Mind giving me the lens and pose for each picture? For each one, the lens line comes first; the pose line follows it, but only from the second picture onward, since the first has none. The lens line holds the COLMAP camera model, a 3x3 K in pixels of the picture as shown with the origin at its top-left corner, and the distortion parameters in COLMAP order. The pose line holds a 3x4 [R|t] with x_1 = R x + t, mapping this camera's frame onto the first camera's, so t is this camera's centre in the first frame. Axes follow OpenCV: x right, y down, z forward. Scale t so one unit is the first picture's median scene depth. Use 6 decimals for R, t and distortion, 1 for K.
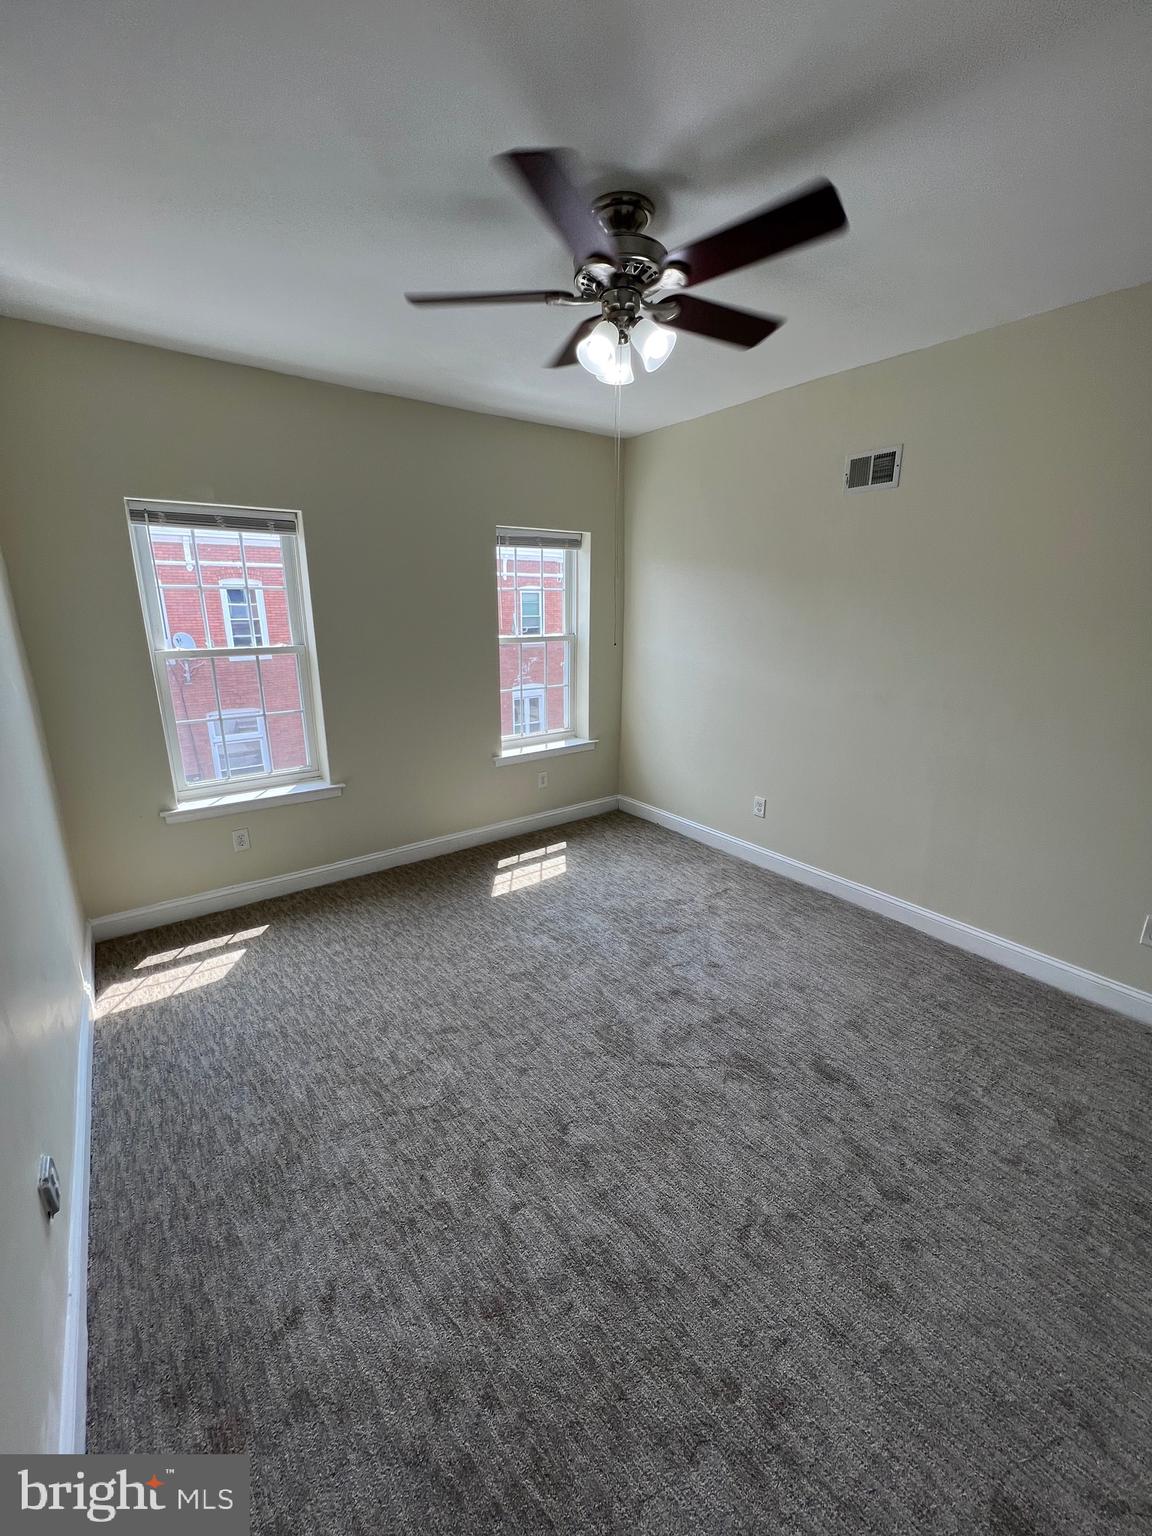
lens RADIAL K [[616.7, 0, 573.8], [0, 616.7, 780.6], [0, 0, 1]] dist [-0.004616, 0.001027]
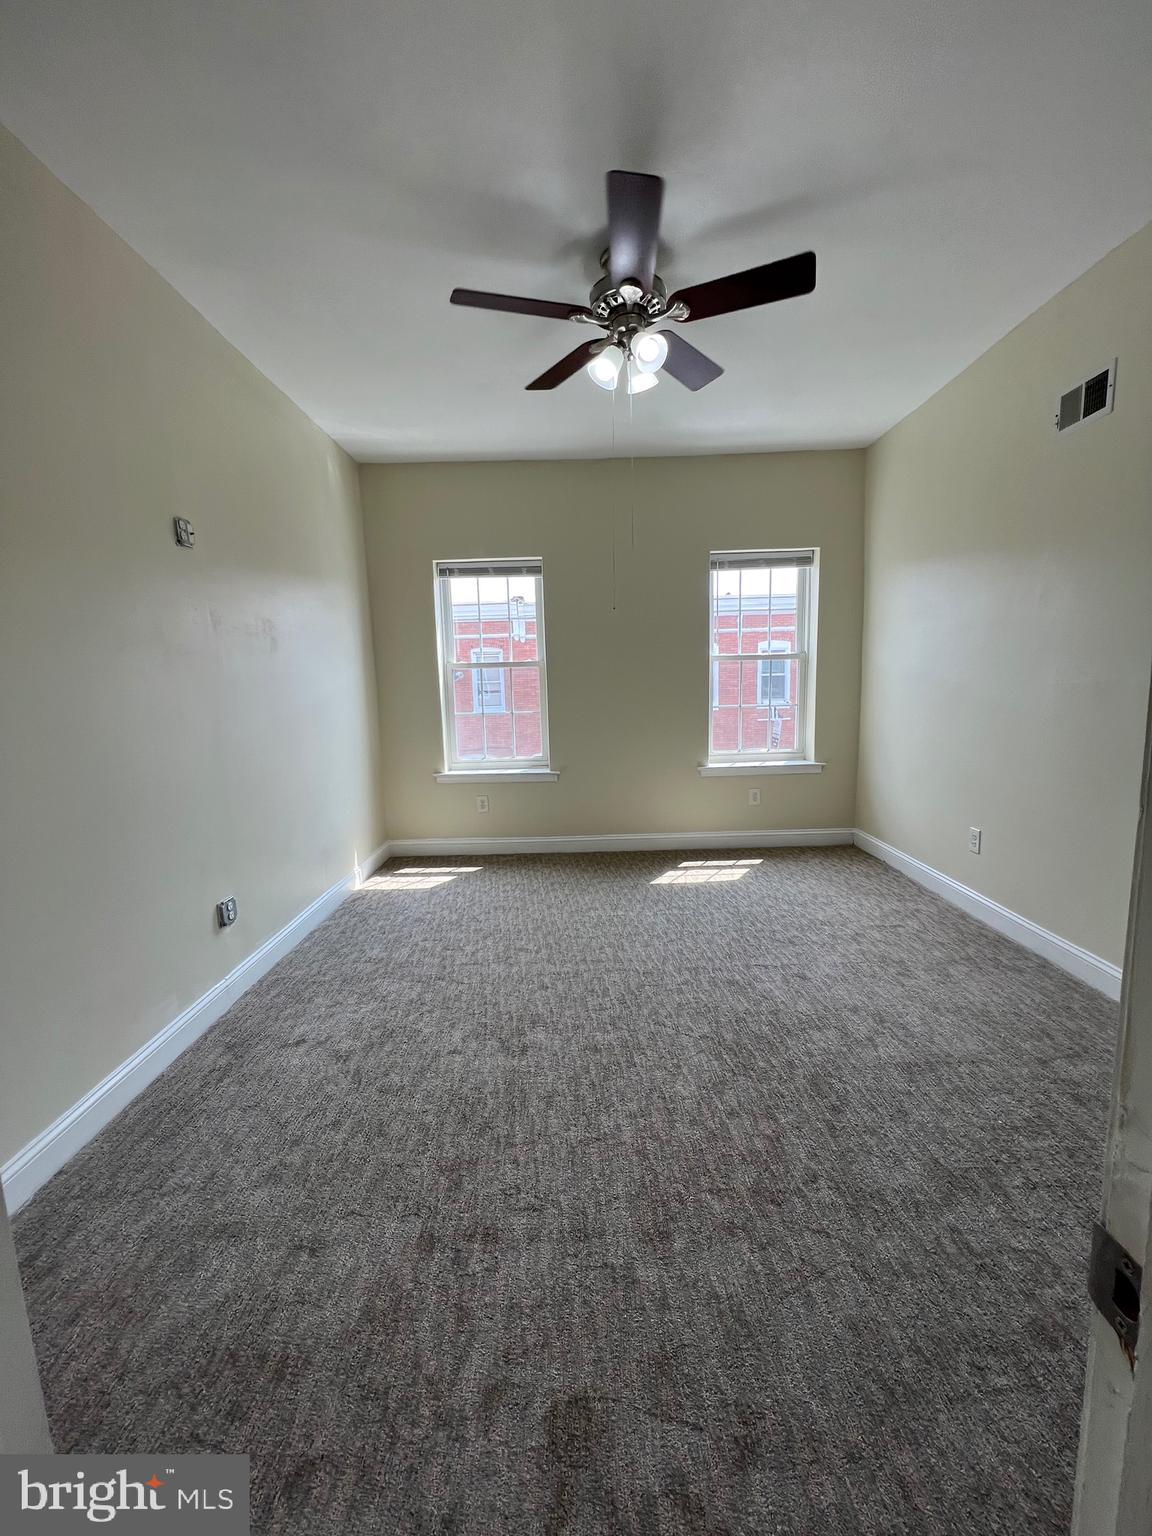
lens RADIAL K [[616.7, 0, 569.7], [0, 616.7, 779.6], [0, 0, 1]] dist [-0.004616, 0.001027]
pose [[0.795952, 0.074755, -0.600727, 0.406298], [-0.143438, 0.987376, -0.067183, 0.107668], [0.588121, 0.139642, 0.796626, 0.042356]]
